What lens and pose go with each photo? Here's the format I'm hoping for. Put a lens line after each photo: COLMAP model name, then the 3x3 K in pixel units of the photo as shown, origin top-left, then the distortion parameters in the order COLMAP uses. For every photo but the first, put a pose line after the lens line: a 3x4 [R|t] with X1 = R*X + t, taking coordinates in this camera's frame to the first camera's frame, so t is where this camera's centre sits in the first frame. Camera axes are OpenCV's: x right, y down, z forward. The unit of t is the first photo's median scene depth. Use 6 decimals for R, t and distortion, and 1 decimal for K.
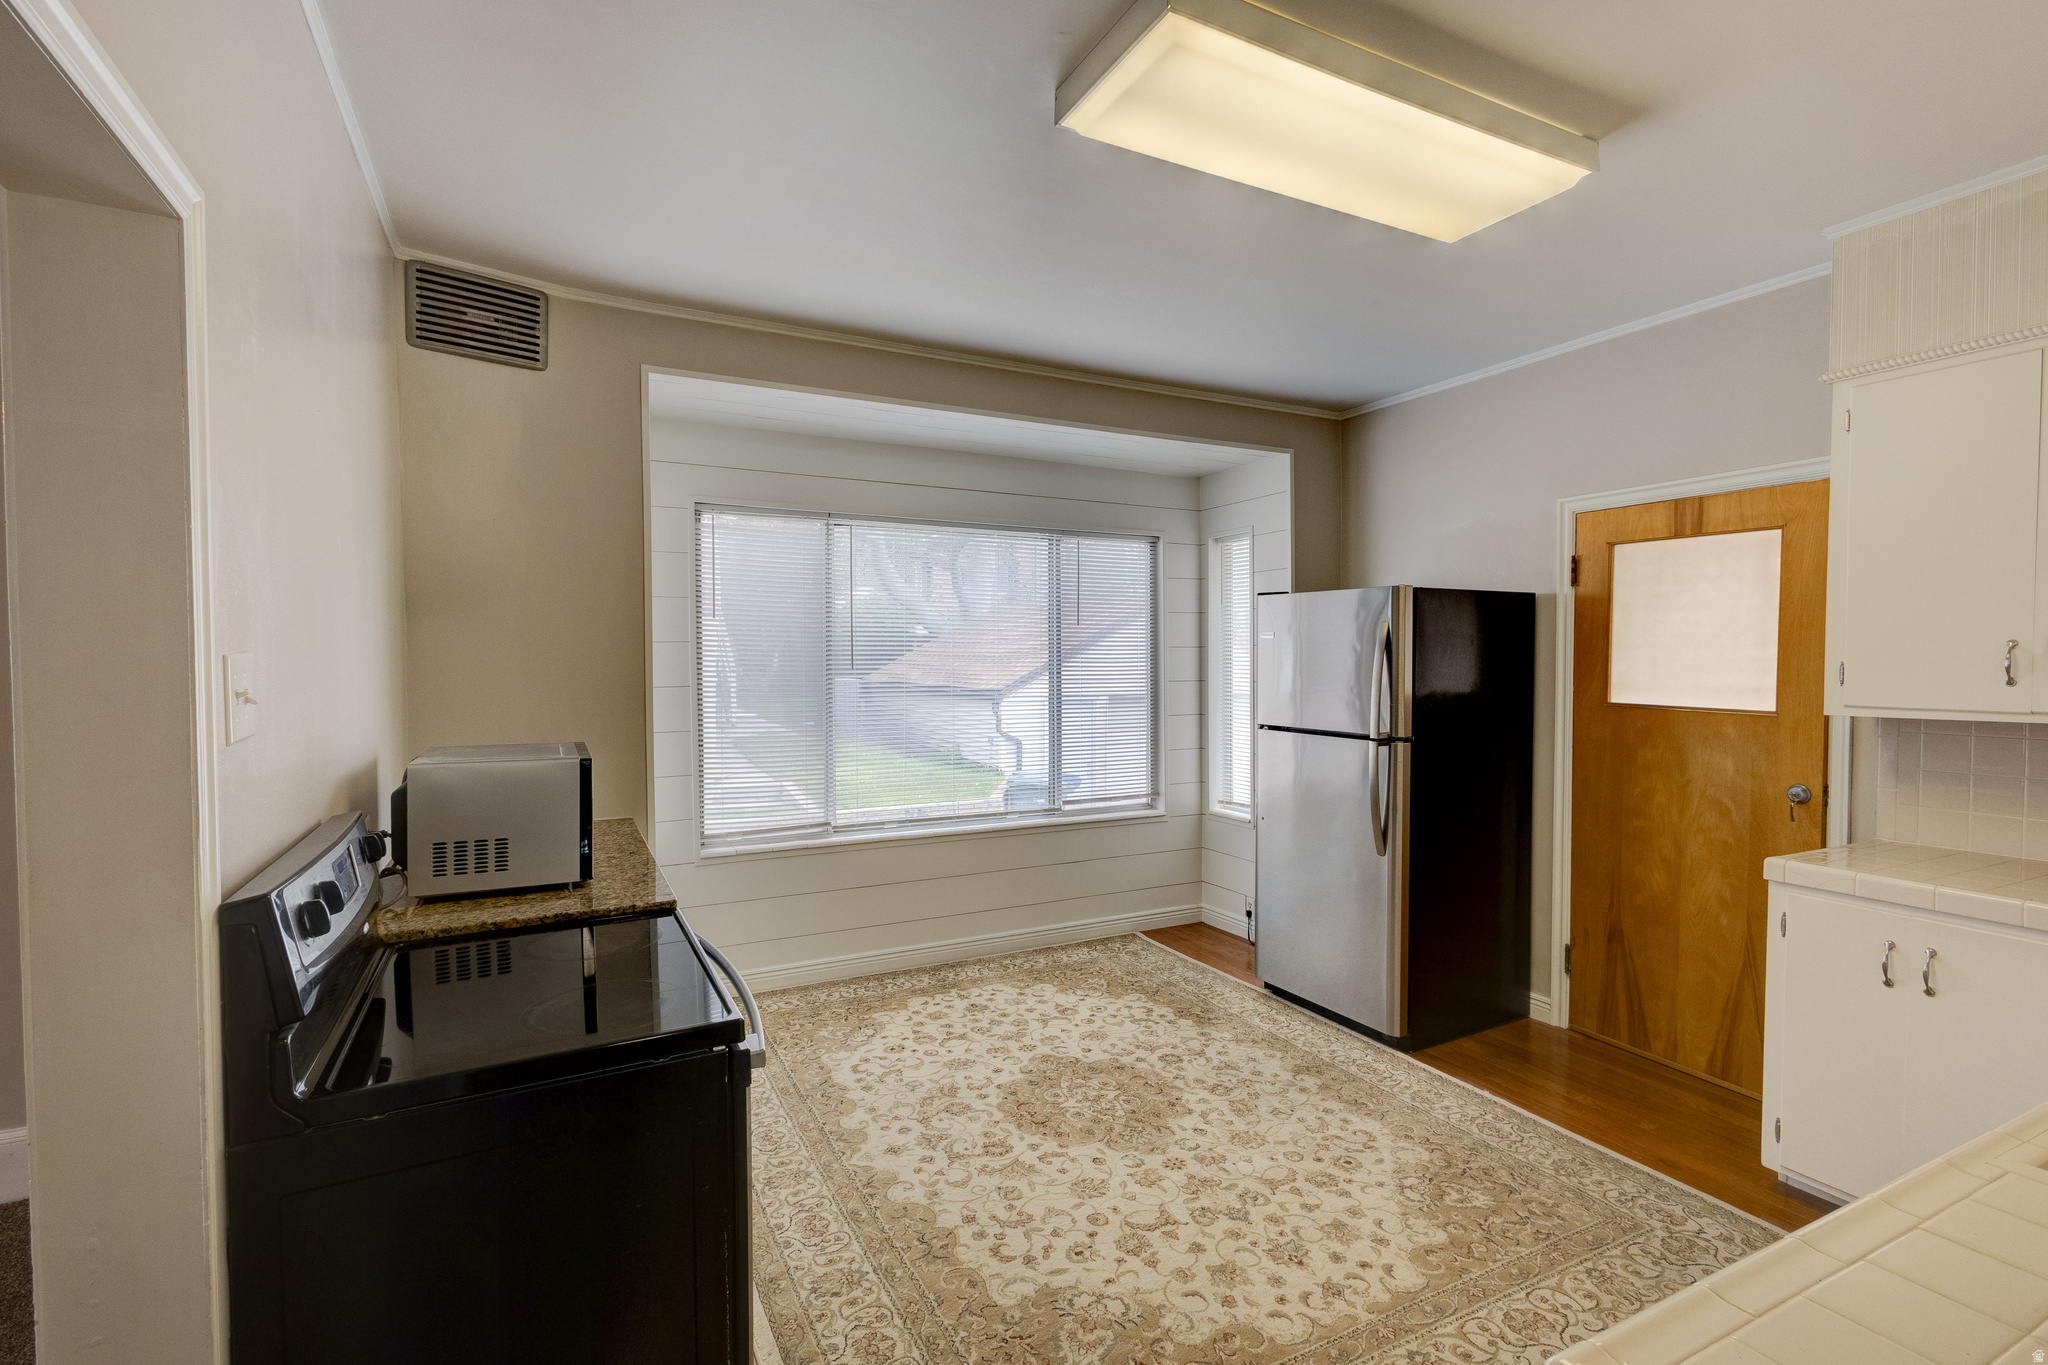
lens RADIAL K [[957.0, 0, 1024.8], [0, 957.0, 681.2], [0, 0, 1]] dist [0.000206, -0.000024]
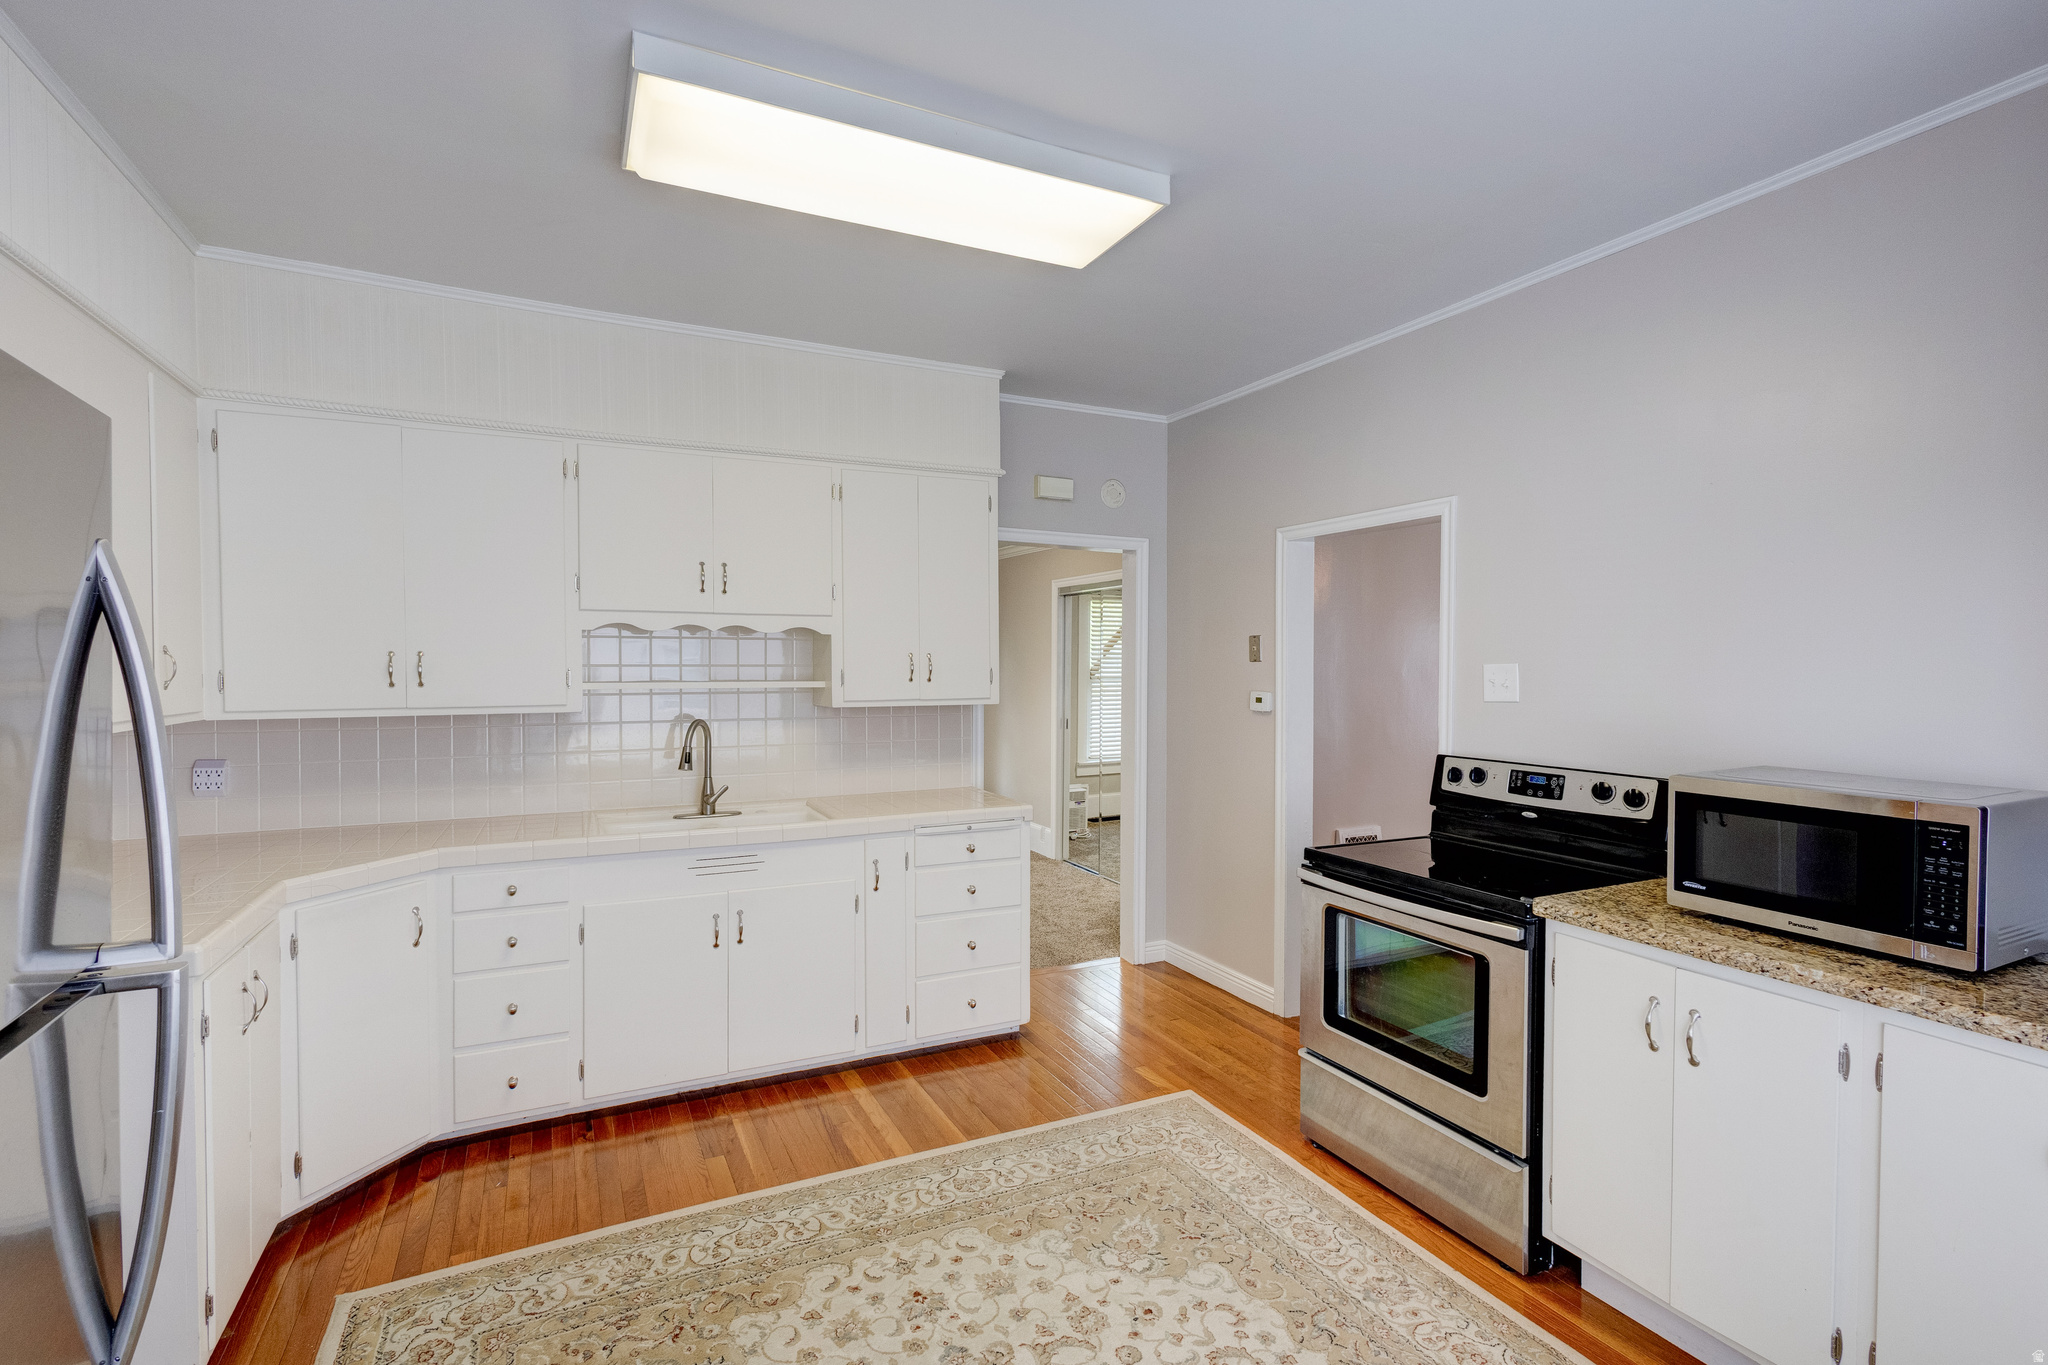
lens RADIAL K [[950.1, 0, 1023.4], [0, 950.1, 679.3], [0, 0, 1]] dist [0.004119, 0.000634]
pose [[-0.999790, 0.000284, 0.020480, 0.164073], [0.001161, 0.999081, 0.042836, -0.053886], [-0.020449, 0.042850, -0.998872, 1.969137]]
